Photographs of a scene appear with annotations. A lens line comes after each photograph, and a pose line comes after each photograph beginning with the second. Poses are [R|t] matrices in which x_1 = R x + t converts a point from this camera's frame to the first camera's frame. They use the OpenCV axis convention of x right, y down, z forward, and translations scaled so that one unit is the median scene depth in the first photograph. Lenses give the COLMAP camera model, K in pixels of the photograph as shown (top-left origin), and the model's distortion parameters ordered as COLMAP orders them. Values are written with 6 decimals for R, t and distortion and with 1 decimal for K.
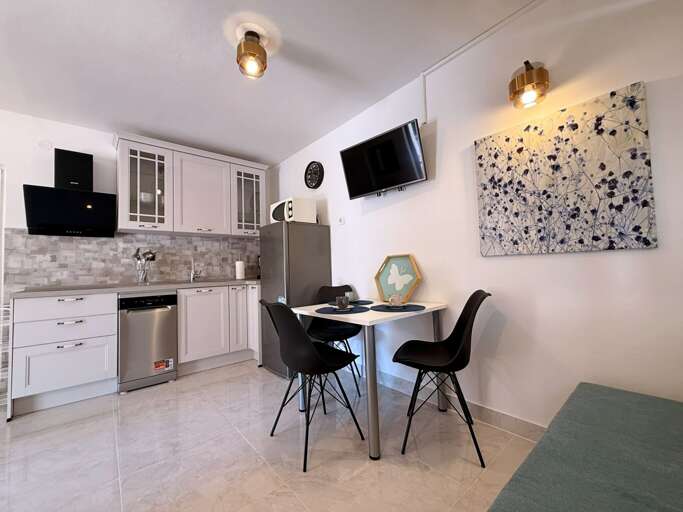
lens RADIAL K [[271.8, 0, 345.7], [0, 271.8, 257.7], [0, 0, 1]] dist [-0.000813, -0.000236]
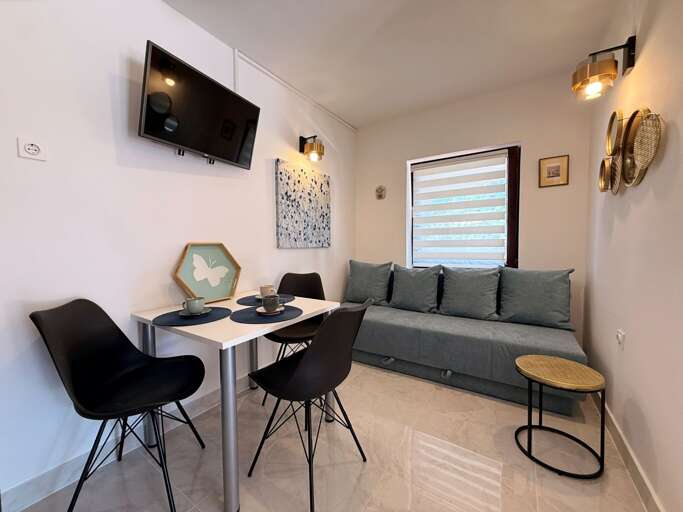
lens RADIAL K [[271.8, 0, 339.7], [0, 271.8, 256.9], [0, 0, 1]] dist [-0.000813, -0.000236]
pose [[-0.252812, -0.014338, 0.967409, -0.693411], [-0.023503, 0.999686, 0.008675, 0.015559], [-0.967230, -0.020544, -0.253070, 0.847253]]
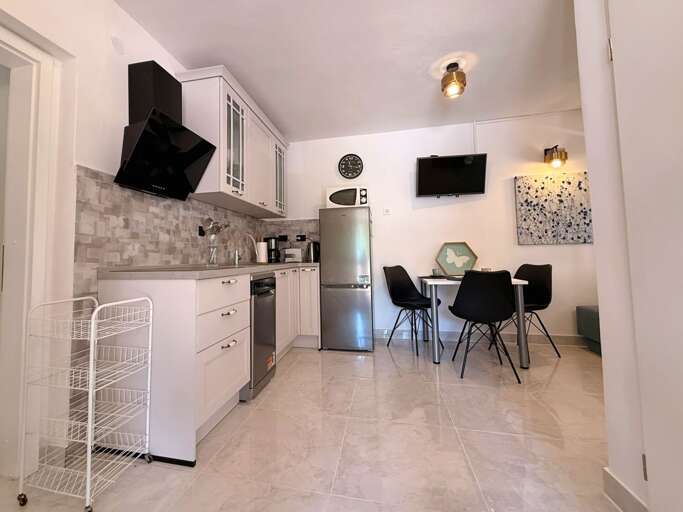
lens RADIAL K [[285.9, 0, 314.5], [0, 285.9, 240.9], [0, 0, 1]] dist [0.002291, -0.000275]
pose [[0.817332, 0.048765, 0.574099, -1.271751], [-0.029954, 0.998661, -0.042184, 0.069128], [-0.575388, 0.017282, 0.817698, 0.220602]]
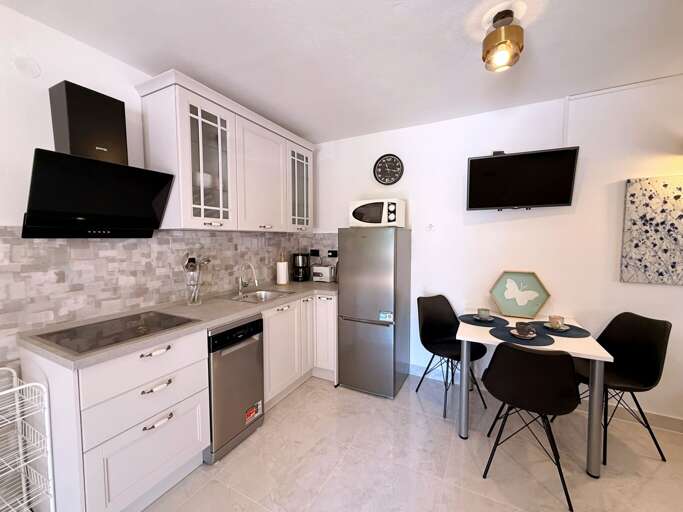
lens RADIAL K [[271.8, 0, 341.0], [0, 271.8, 256.1], [0, 0, 1]] dist [-0.000813, -0.000236]
pose [[0.934231, 0.006674, 0.356606, -0.836180], [-0.040678, 0.995295, 0.087940, -0.135067], [-0.354341, -0.096662, 0.930107, 0.288357]]
